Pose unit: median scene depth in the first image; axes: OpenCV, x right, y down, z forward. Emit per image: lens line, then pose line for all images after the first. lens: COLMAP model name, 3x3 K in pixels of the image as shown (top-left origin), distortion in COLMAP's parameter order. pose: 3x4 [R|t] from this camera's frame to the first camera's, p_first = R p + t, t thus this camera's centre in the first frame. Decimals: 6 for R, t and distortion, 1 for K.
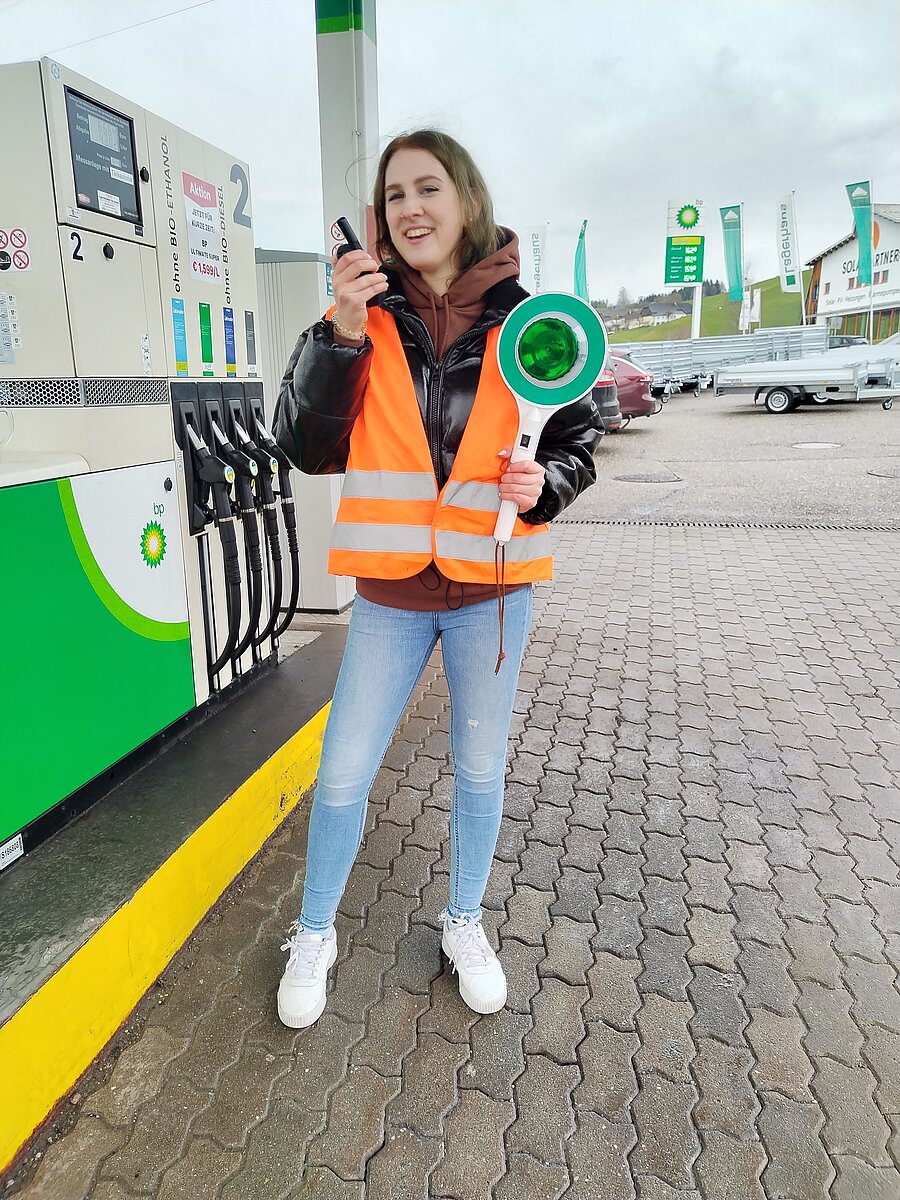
lens RADIAL K [[891.9, 0, 445.0], [0, 891.9, 577.5], [0, 0, 1]] dist [0.033548, -0.036607]
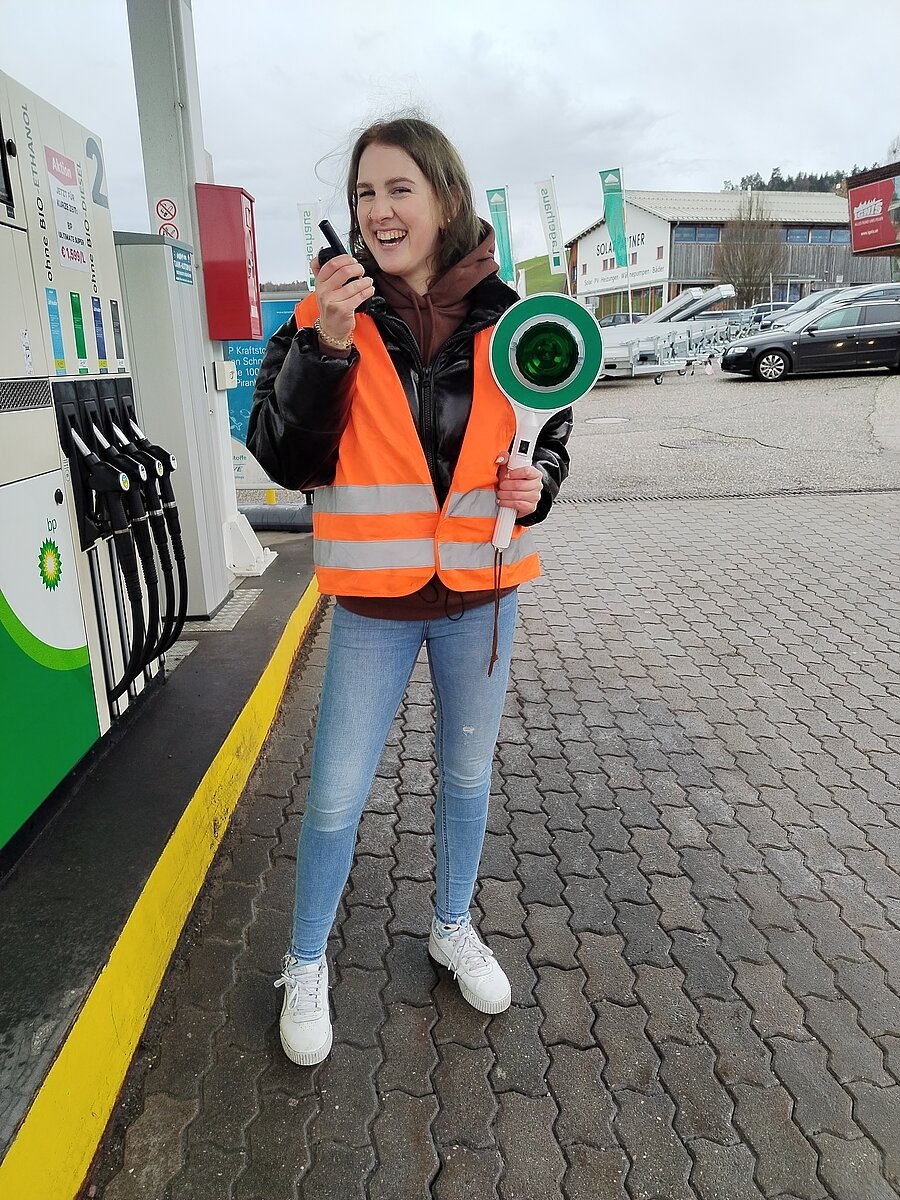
lens RADIAL K [[891.9, 0, 445.0], [0, 891.9, 577.5], [0, 0, 1]] dist [0.033548, -0.036607]
pose [[0.969770, -0.071523, 0.233304, -0.173108], [0.066131, 0.997333, 0.030867, -0.029166], [-0.234889, -0.014505, 0.971914, 0.036607]]
